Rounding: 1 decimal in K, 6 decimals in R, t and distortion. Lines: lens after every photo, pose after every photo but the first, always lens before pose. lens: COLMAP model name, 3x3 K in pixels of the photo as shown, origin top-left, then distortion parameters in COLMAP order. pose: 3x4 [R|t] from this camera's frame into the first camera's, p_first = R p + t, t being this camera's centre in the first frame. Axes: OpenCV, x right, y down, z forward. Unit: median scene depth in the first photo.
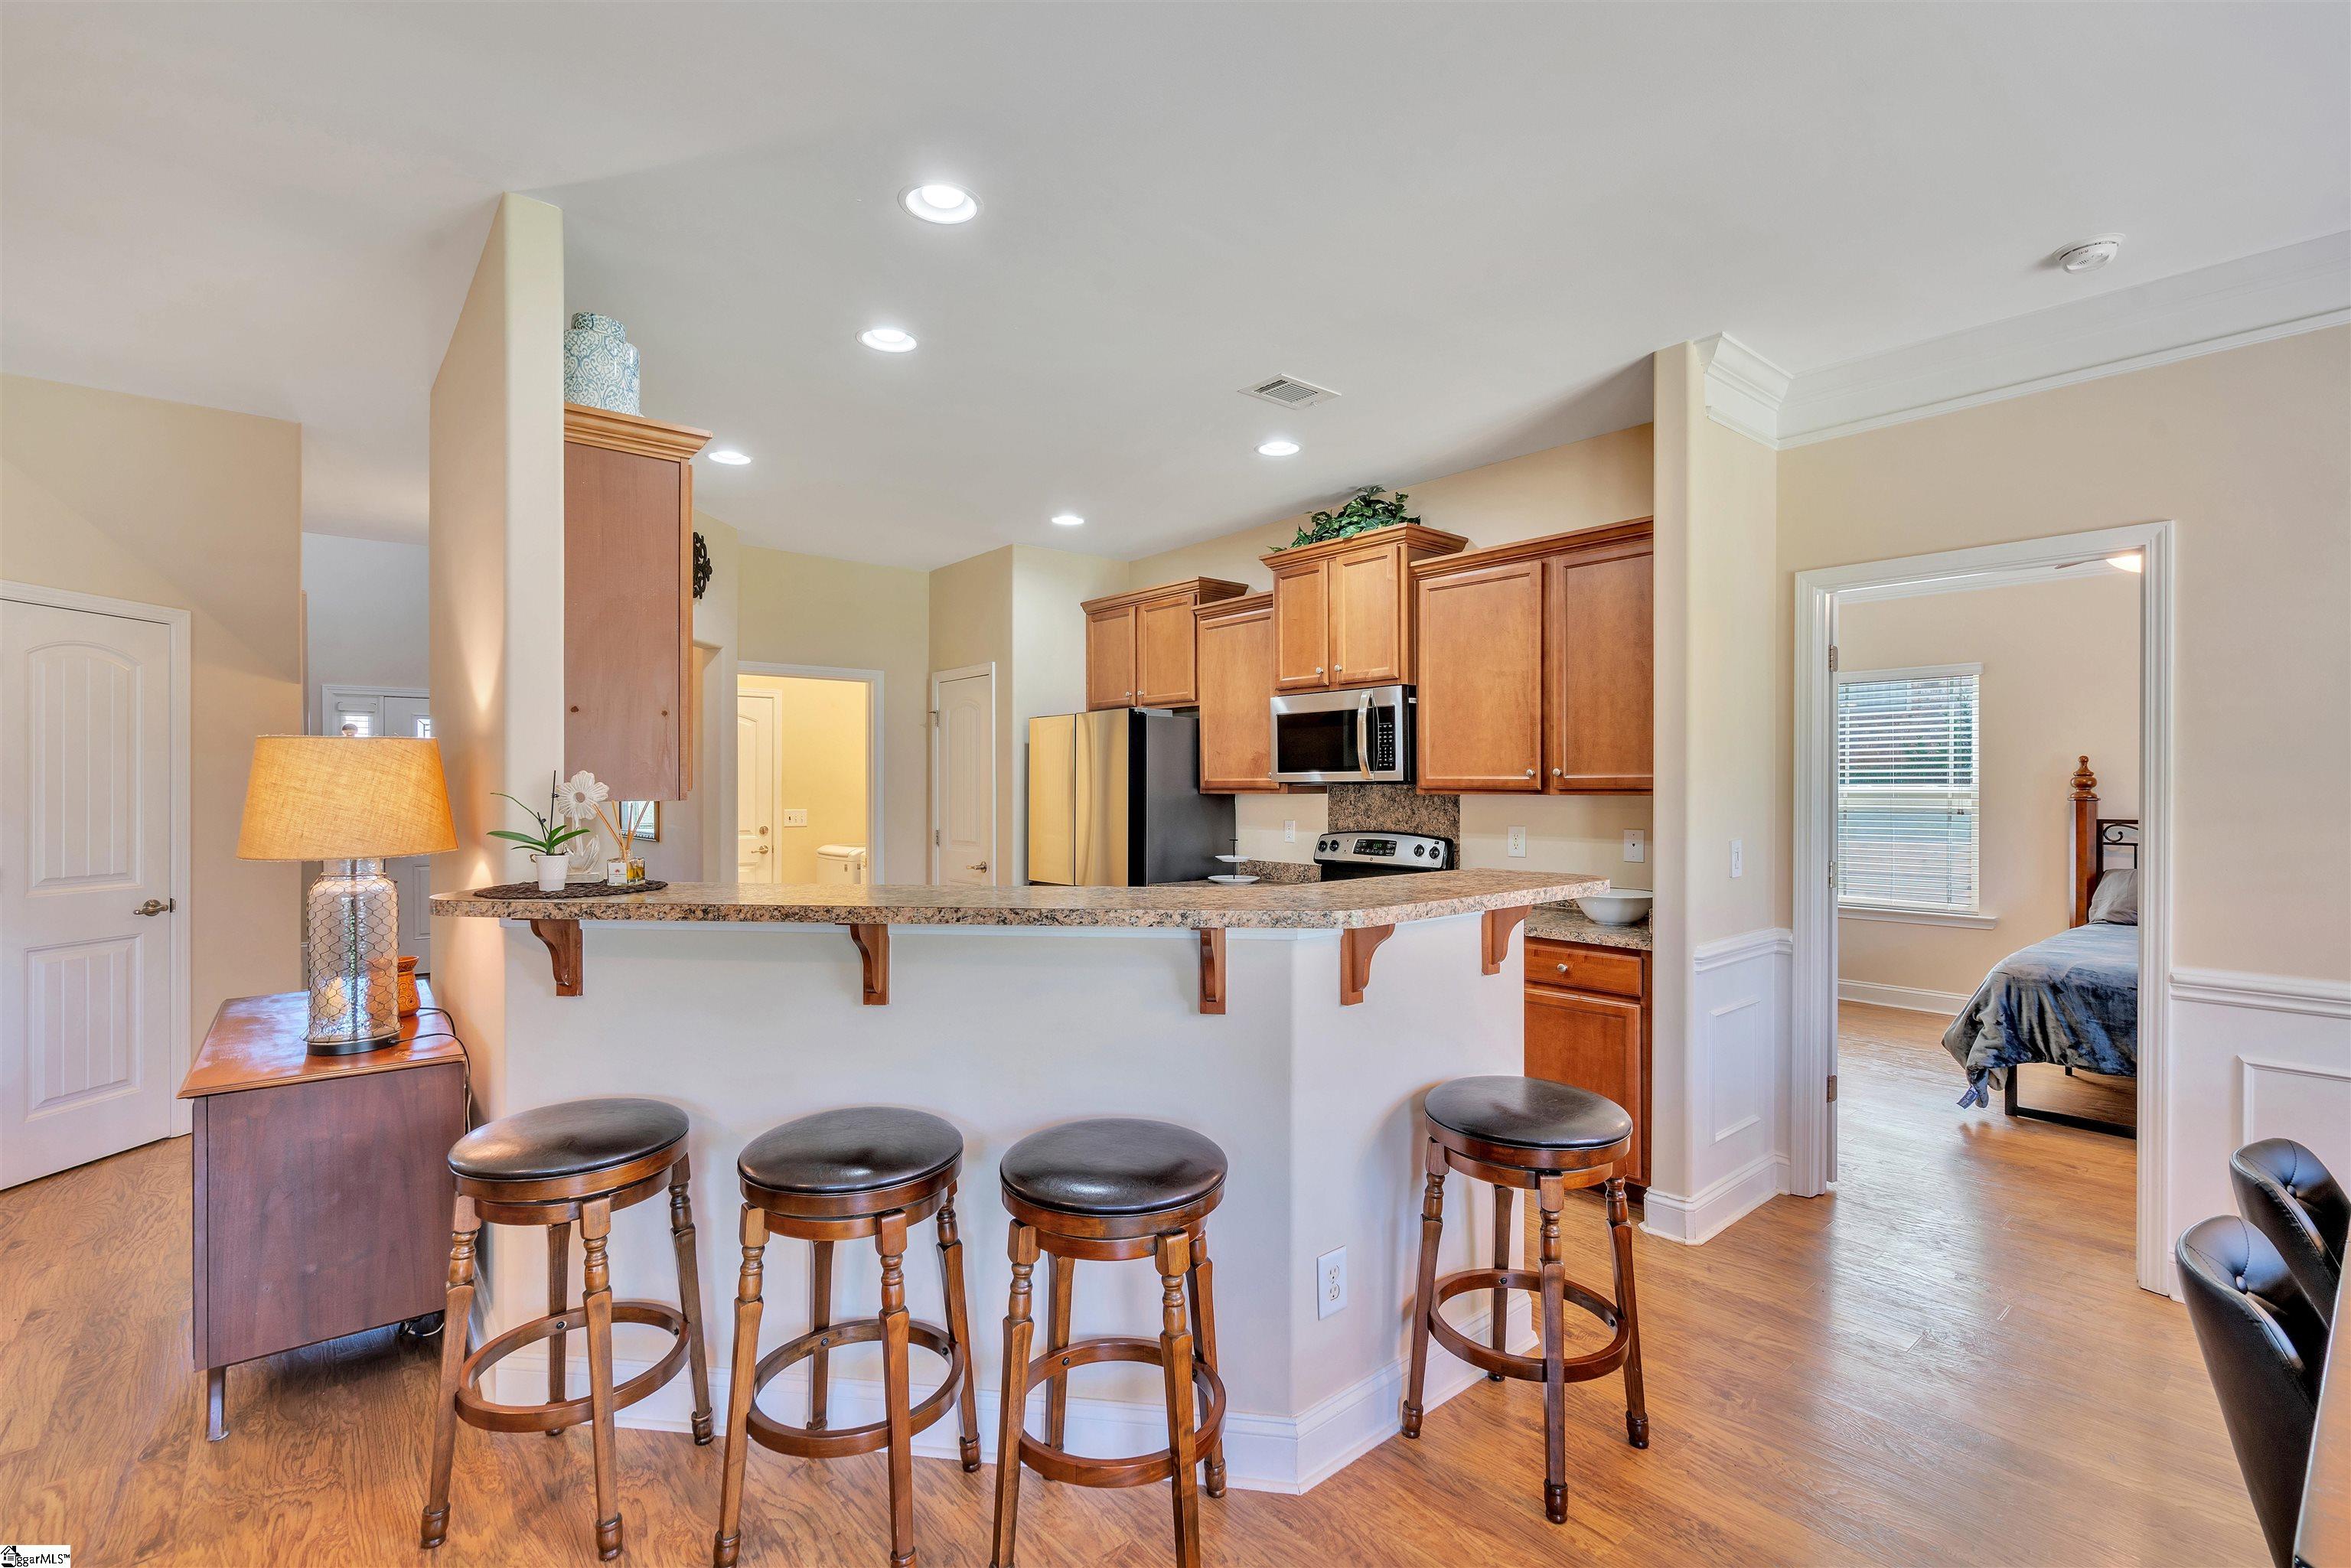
lens RADIAL K [[1081.9, 0, 1174.0], [0, 1081.9, 784.8], [0, 0, 1]] dist [-0.005903, 0.000084]
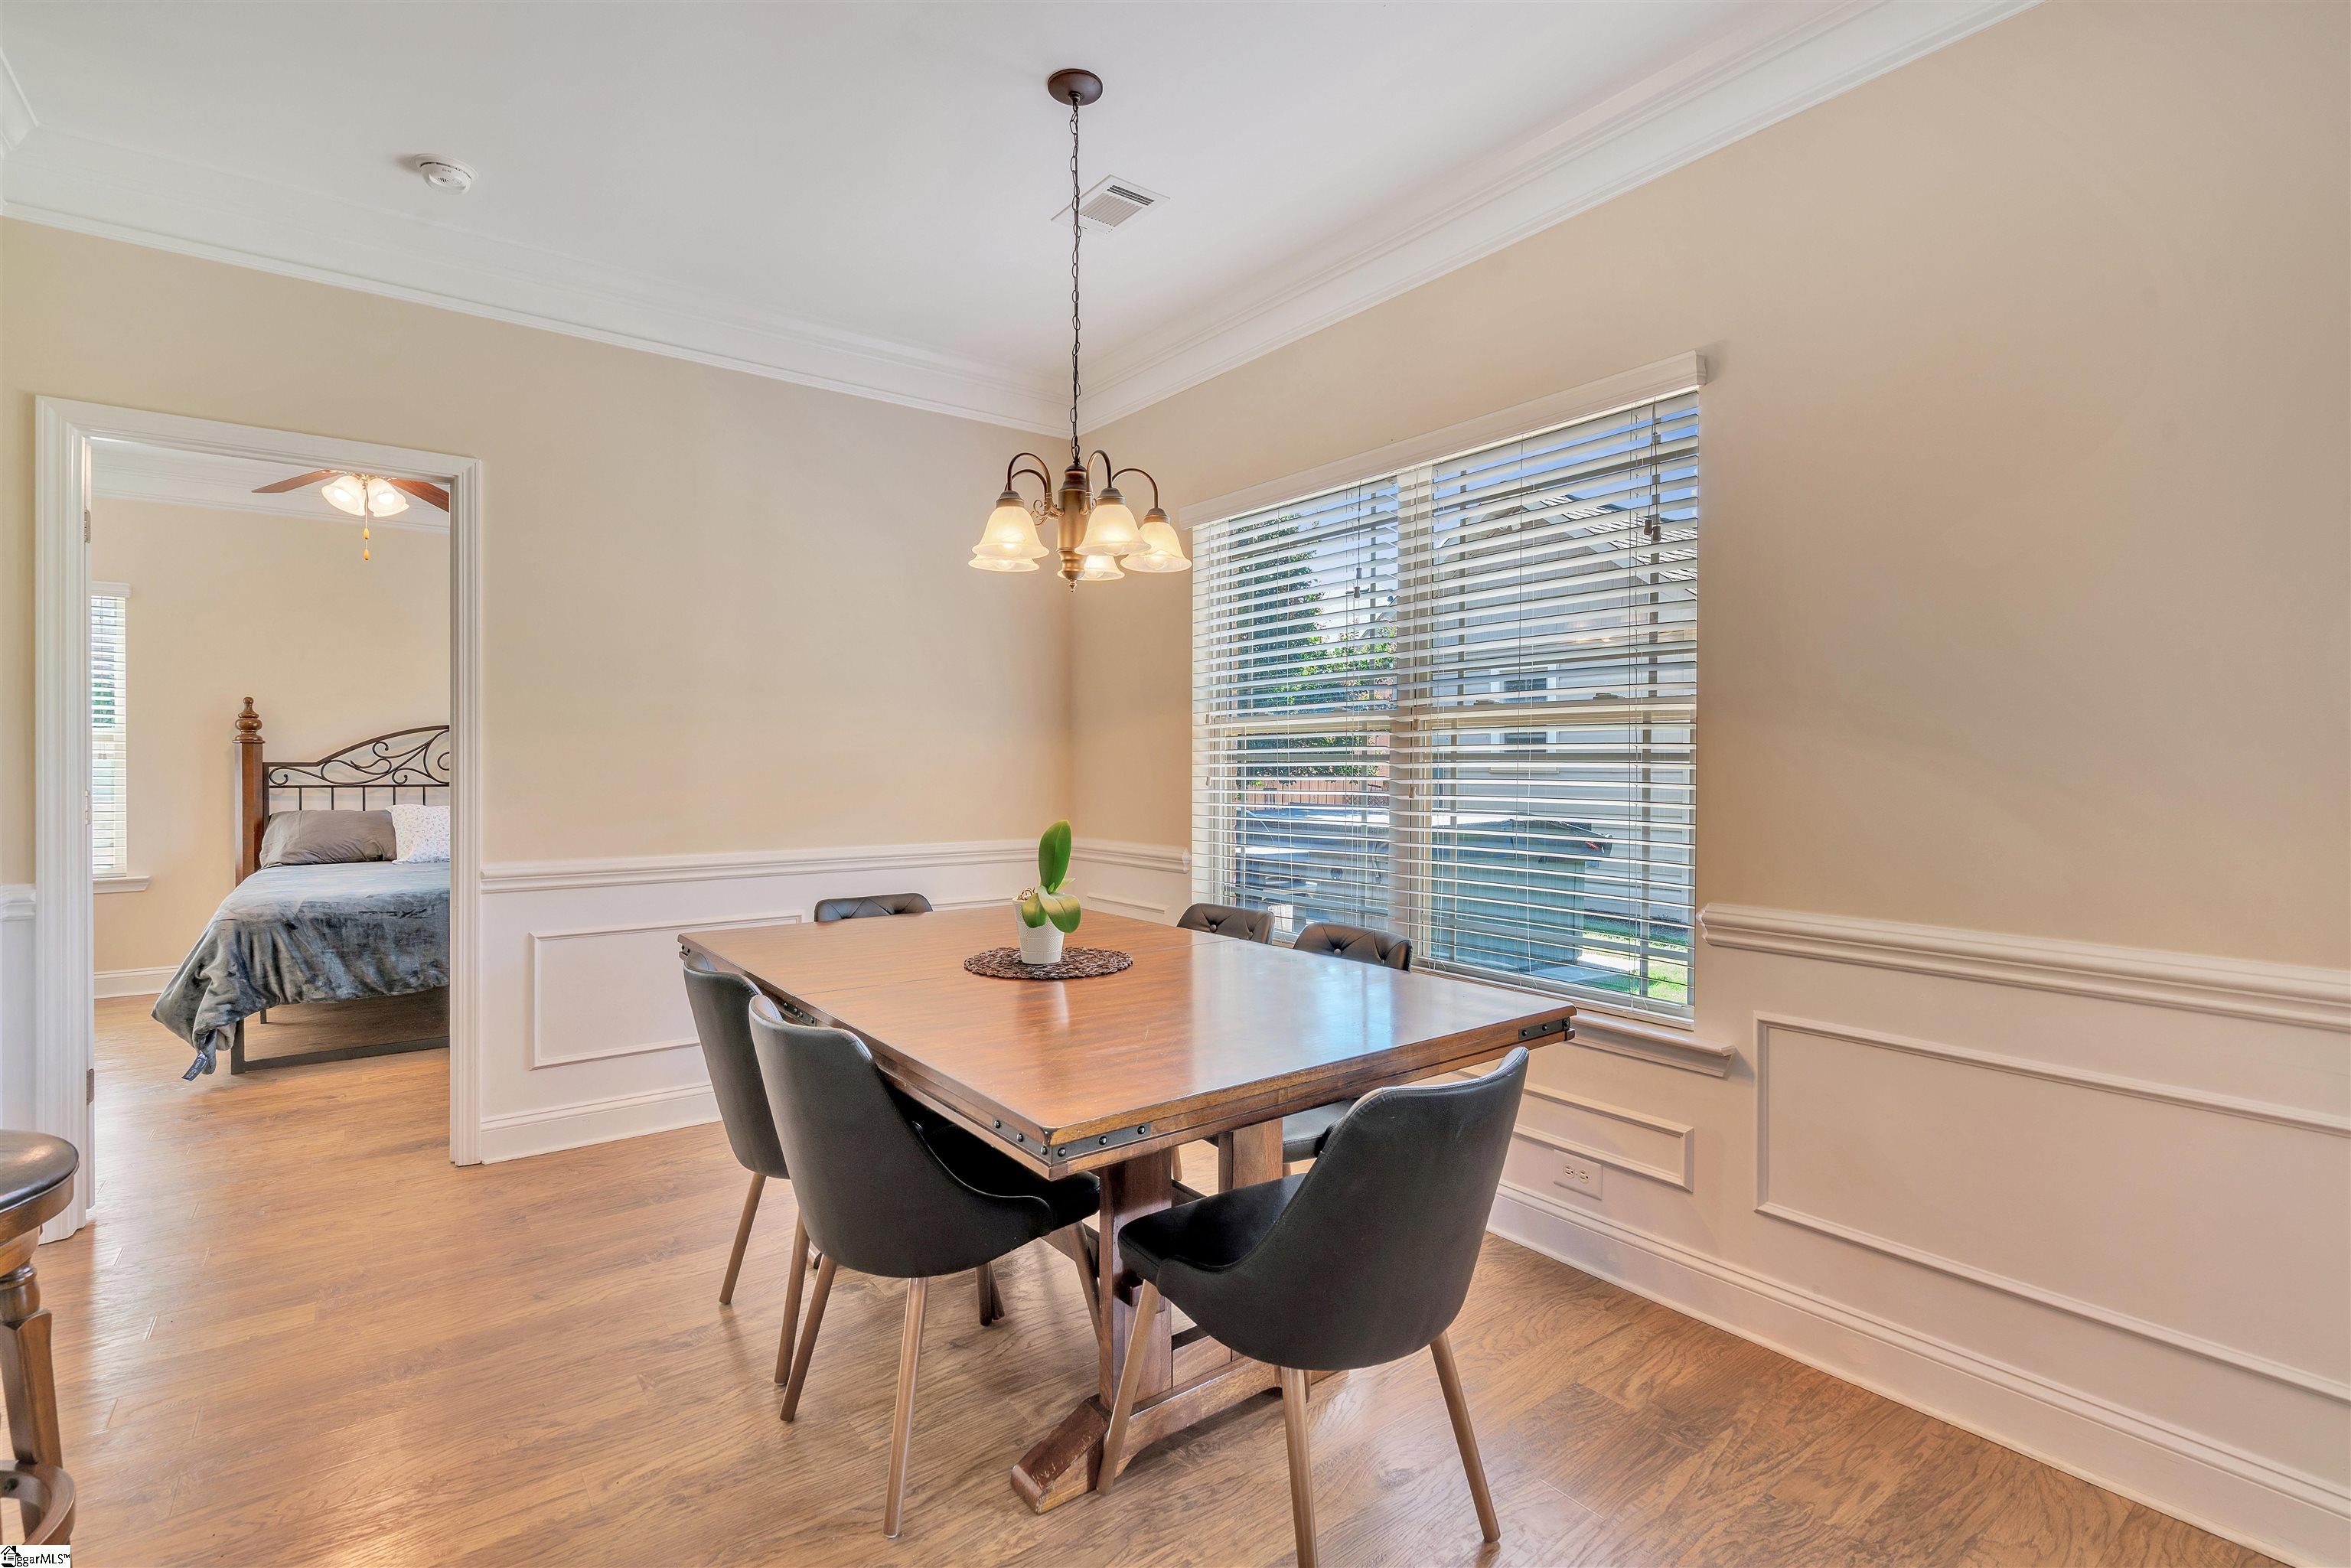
lens RADIAL K [[1081.9, 0, 1163.7], [0, 1081.9, 760.1], [0, 0, 1]] dist [-0.005903, 0.000084]
pose [[0.070022, 0.000245, 0.997545, -0.081601], [0.003340, 0.999994, -0.000480, 0.043748], [-0.997540, 0.003365, 0.070020, 0.152627]]
